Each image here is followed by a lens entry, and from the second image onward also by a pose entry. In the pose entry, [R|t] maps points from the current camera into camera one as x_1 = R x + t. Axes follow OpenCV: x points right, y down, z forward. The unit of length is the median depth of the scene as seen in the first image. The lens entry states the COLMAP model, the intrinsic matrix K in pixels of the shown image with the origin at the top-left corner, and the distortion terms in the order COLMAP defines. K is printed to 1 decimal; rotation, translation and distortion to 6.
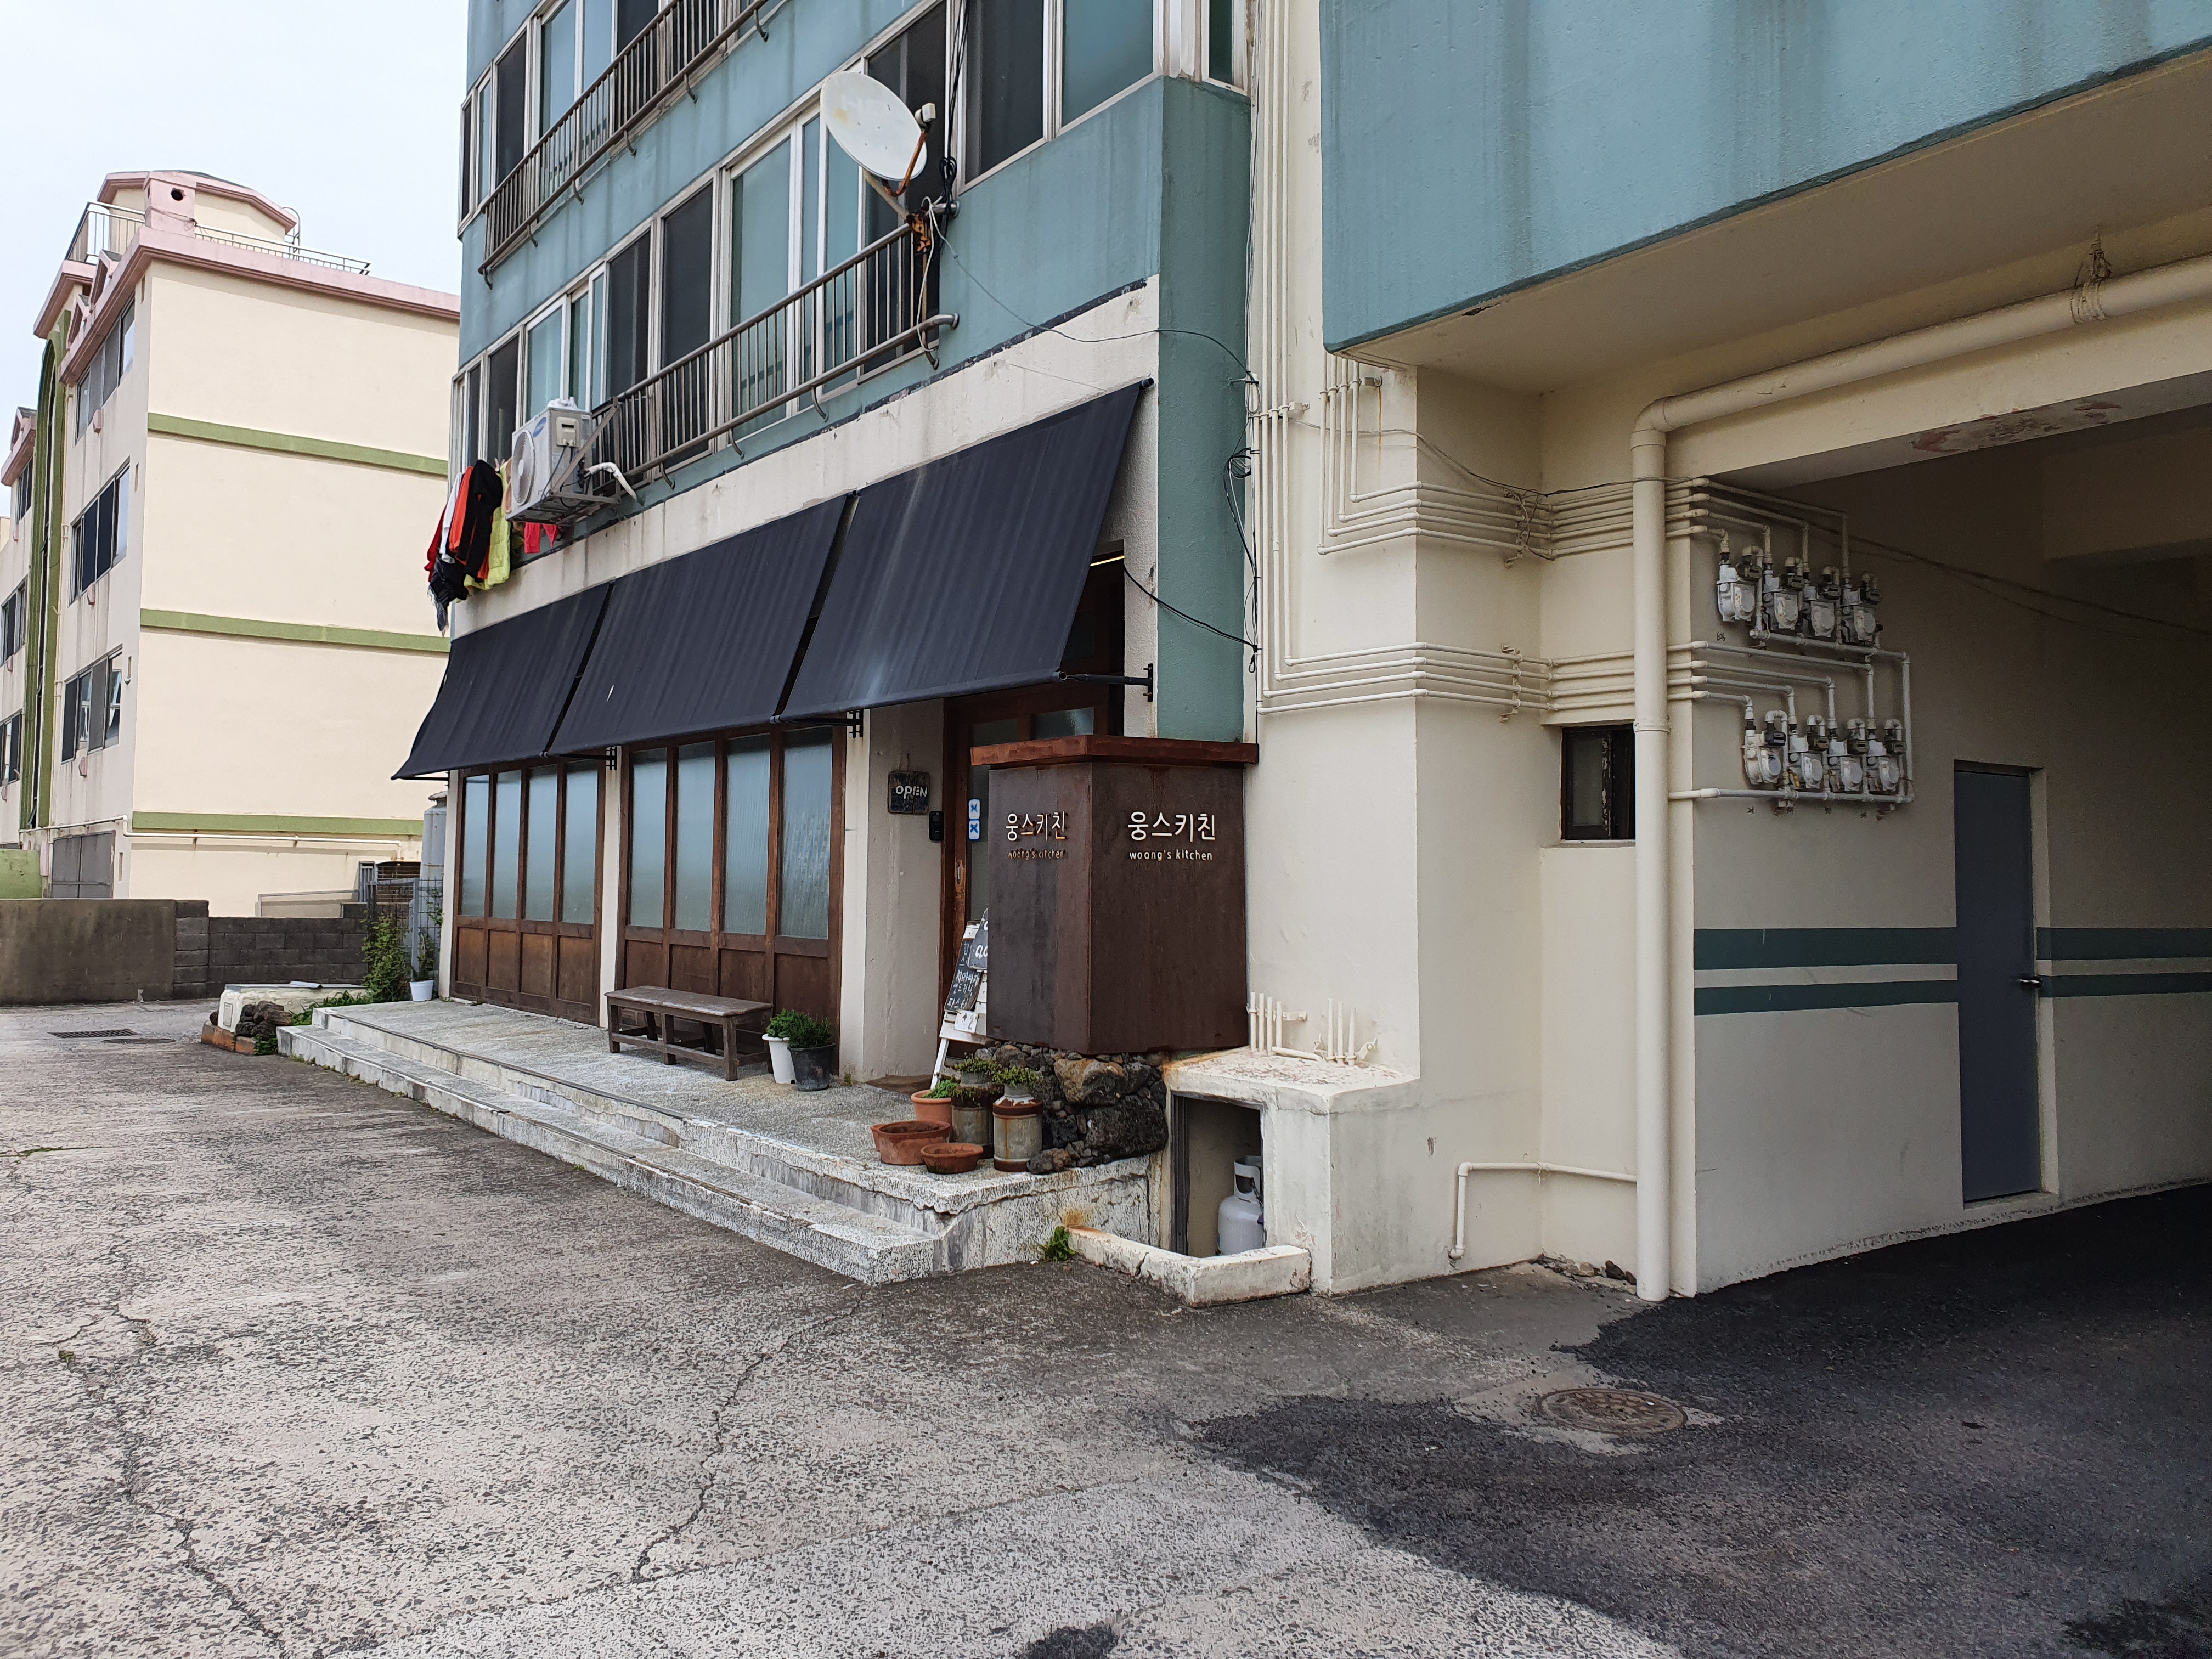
lens RADIAL K [[1738.9, 0, 1078.7], [0, 1738.9, 769.7], [0, 0, 1]] dist [0.003668, 0.023835]
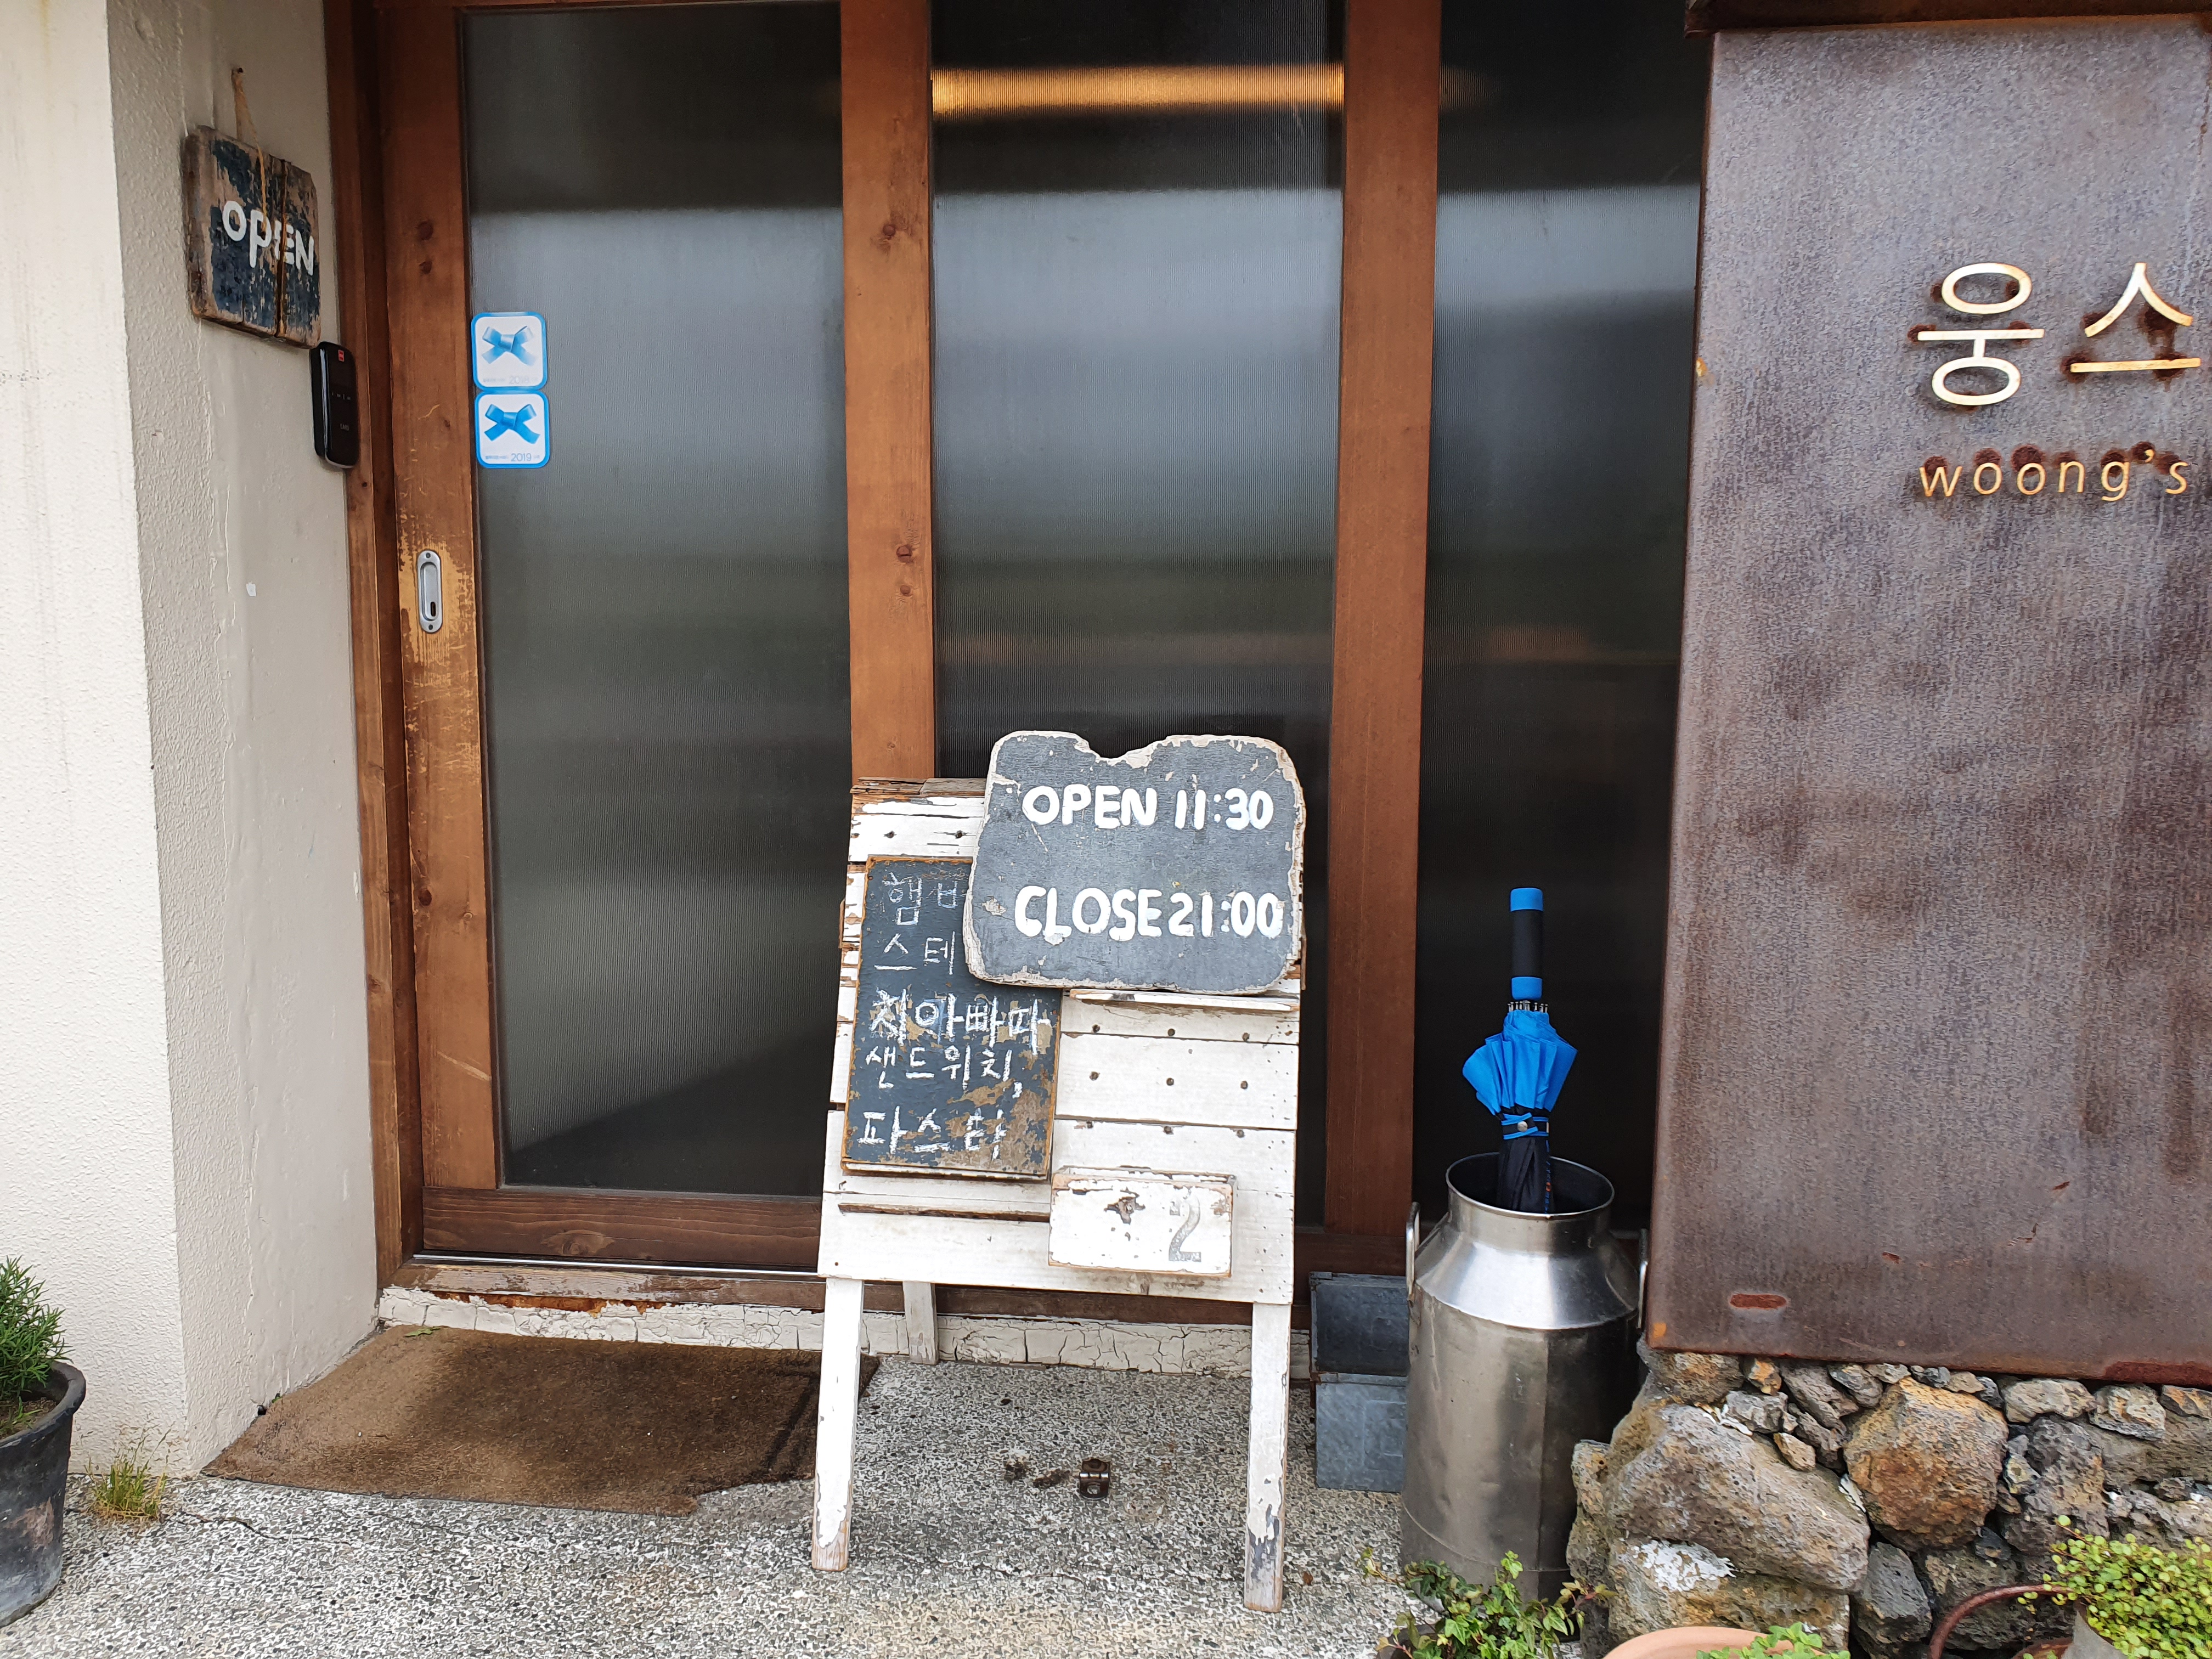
lens RADIAL K [[1738.9, 0, 1050.5], [0, 1738.9, 844.9], [0, 0, 1]] dist [0.003668, 0.023835]
pose [[0.667450, -0.098060, 0.738170, -0.208073], [-0.041744, 0.984806, 0.168568, 0.048945], [-0.743484, -0.143325, 0.653215, 0.751003]]
